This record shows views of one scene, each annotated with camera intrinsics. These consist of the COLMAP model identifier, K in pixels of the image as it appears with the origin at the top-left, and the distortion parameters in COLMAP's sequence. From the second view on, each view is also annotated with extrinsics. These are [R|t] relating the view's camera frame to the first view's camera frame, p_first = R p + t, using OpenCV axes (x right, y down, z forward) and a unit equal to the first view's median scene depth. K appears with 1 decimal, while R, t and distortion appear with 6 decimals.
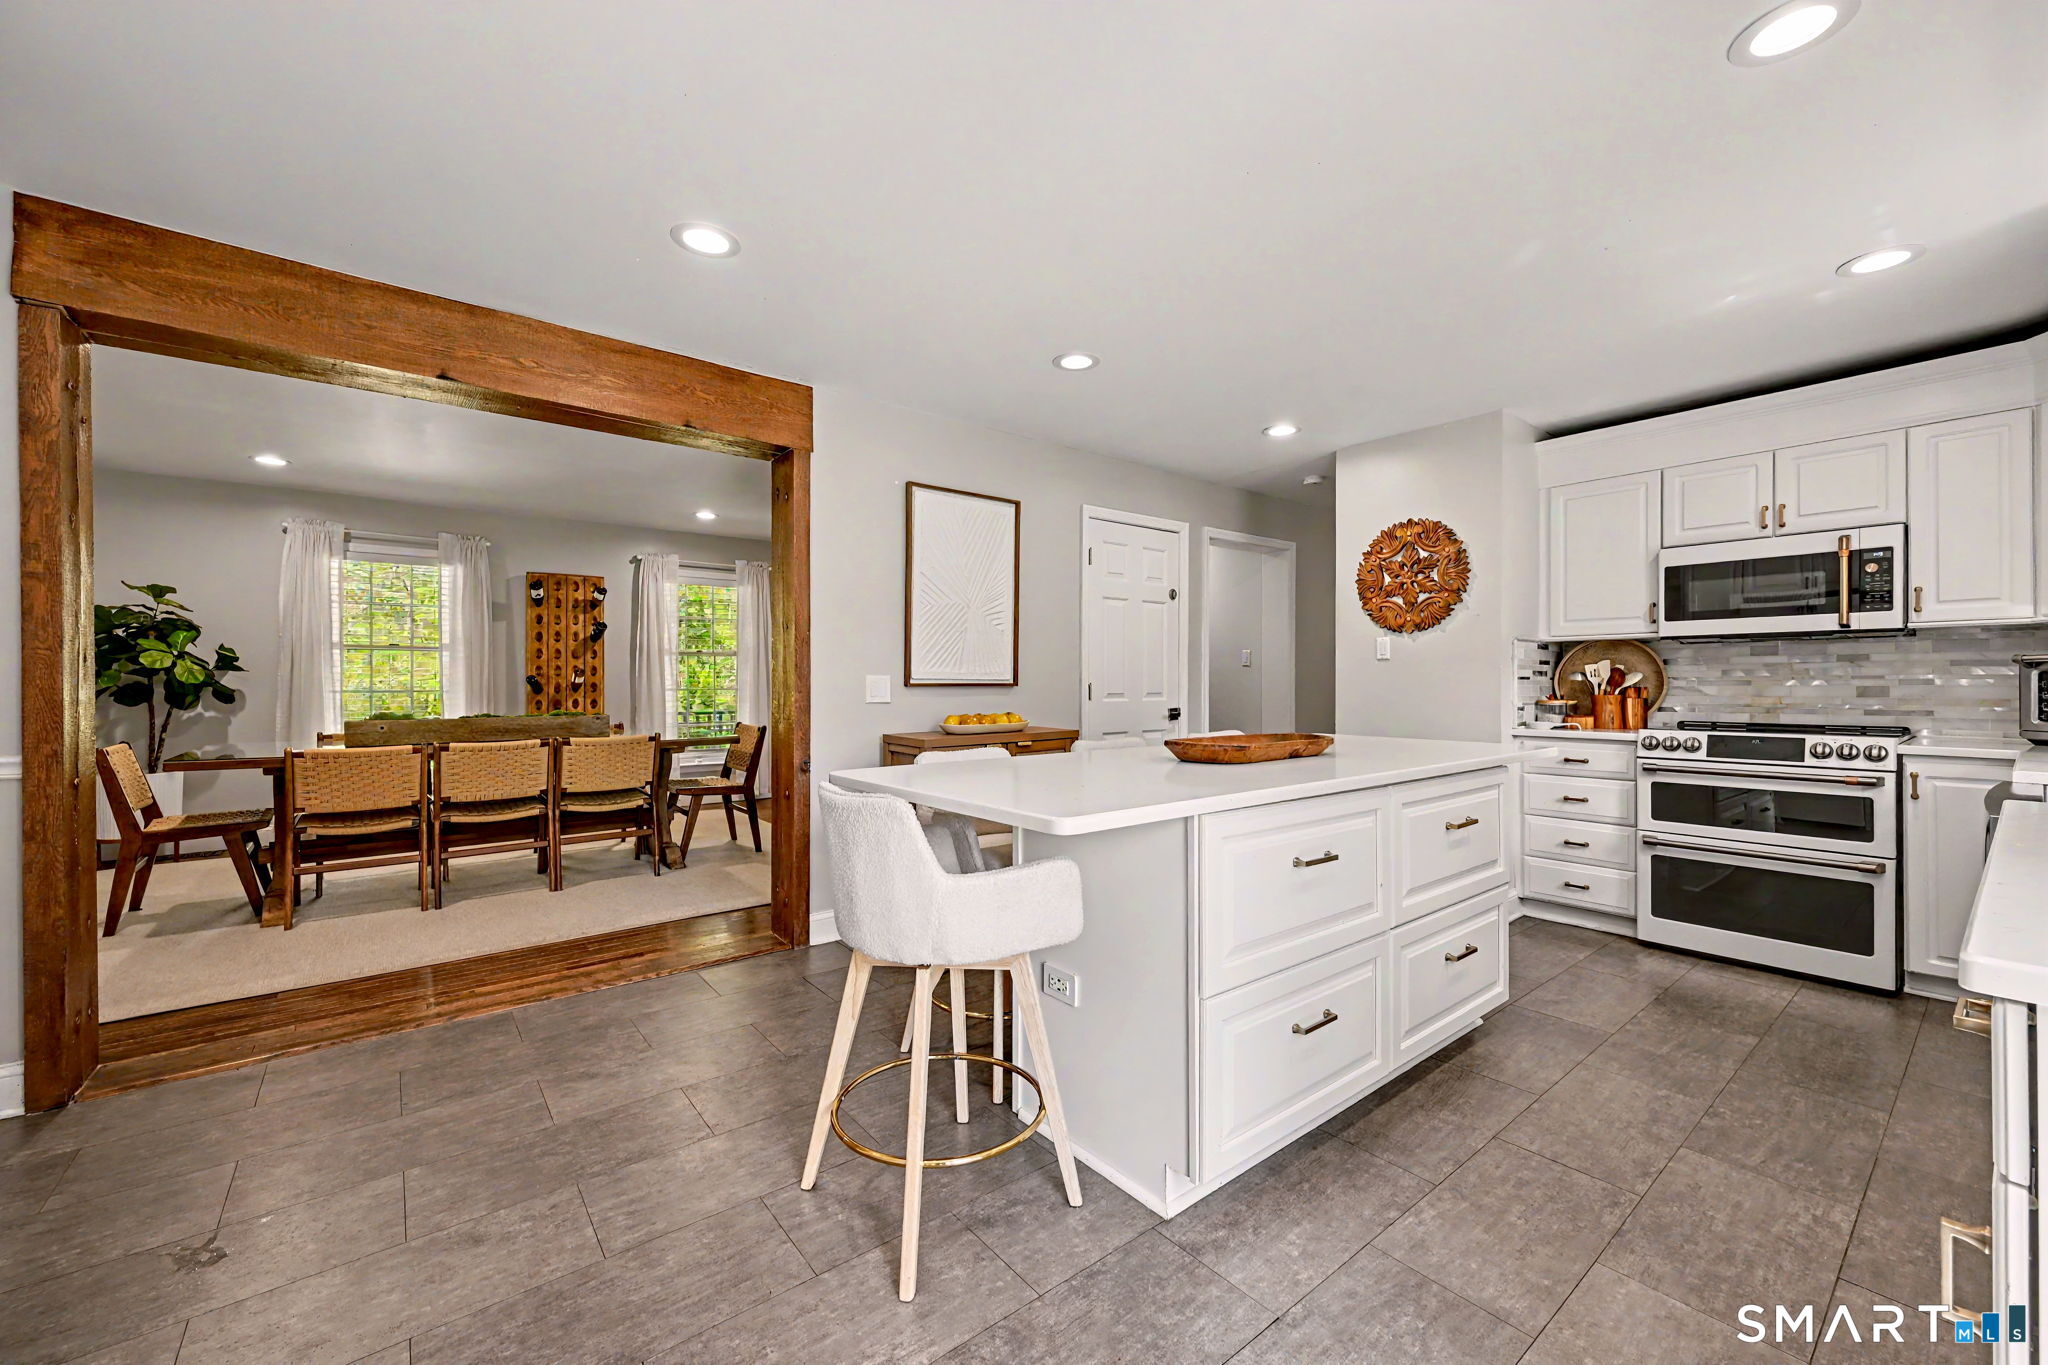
lens RADIAL K [[789.1, 0, 1024.0], [0, 789.1, 682.5], [0, 0, 1]] dist [0.001371, 0.000092]
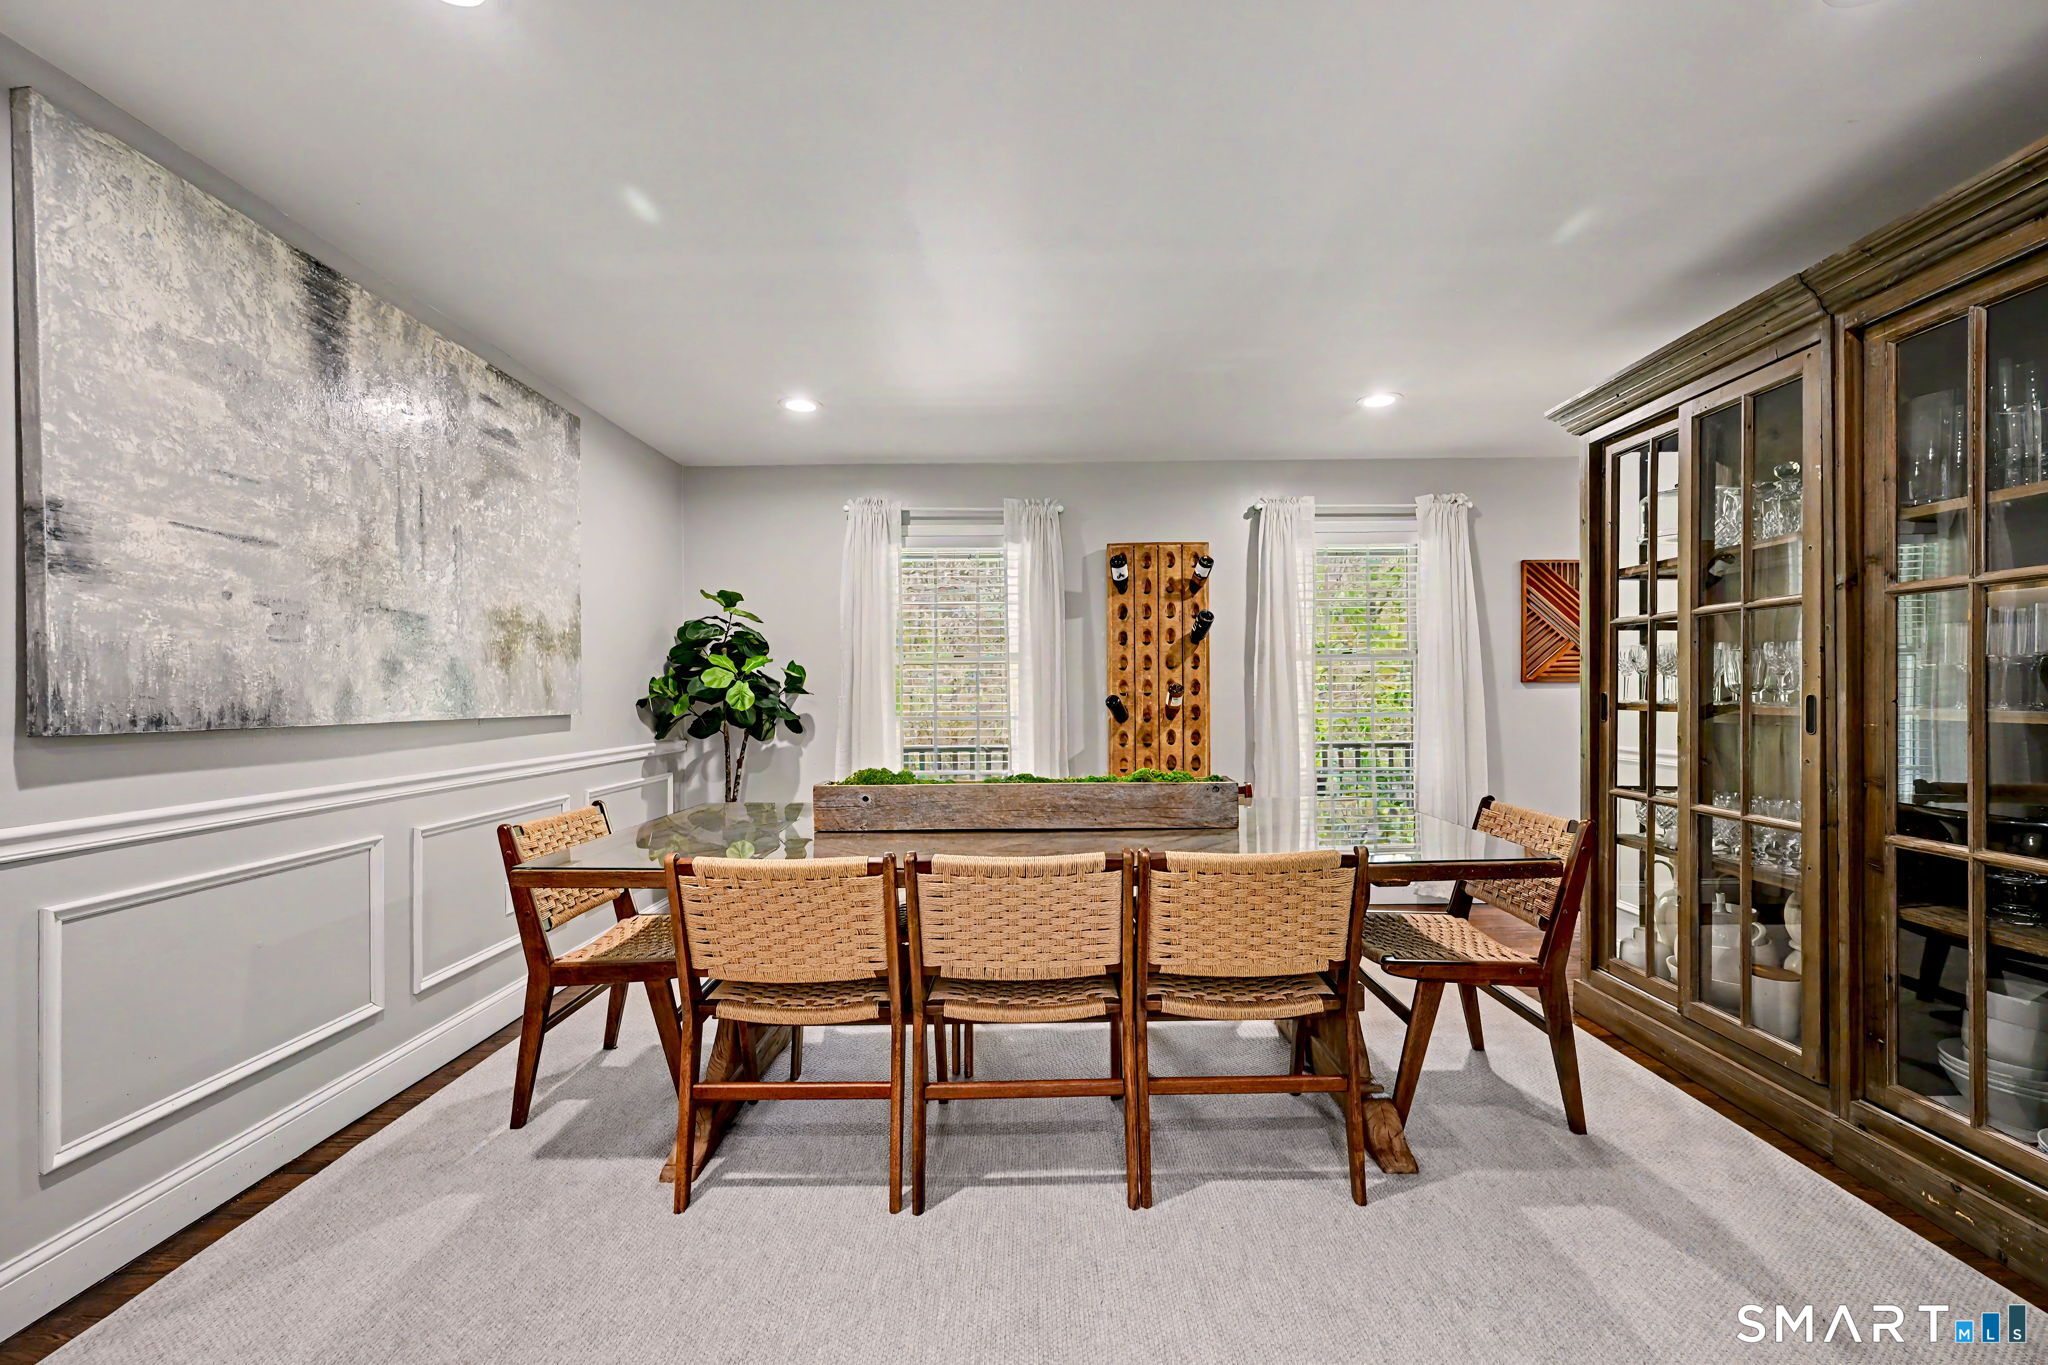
lens RADIAL K [[914.1, 0, 1024.0], [0, 914.1, 682.5], [0, 0, 1]] dist [0.001075, 0.000042]
pose [[0.781945, -0.016031, -0.623141, -0.201790], [0.006394, 0.999823, -0.017698, -0.006868], [0.623314, 0.009855, 0.781909, 0.350080]]
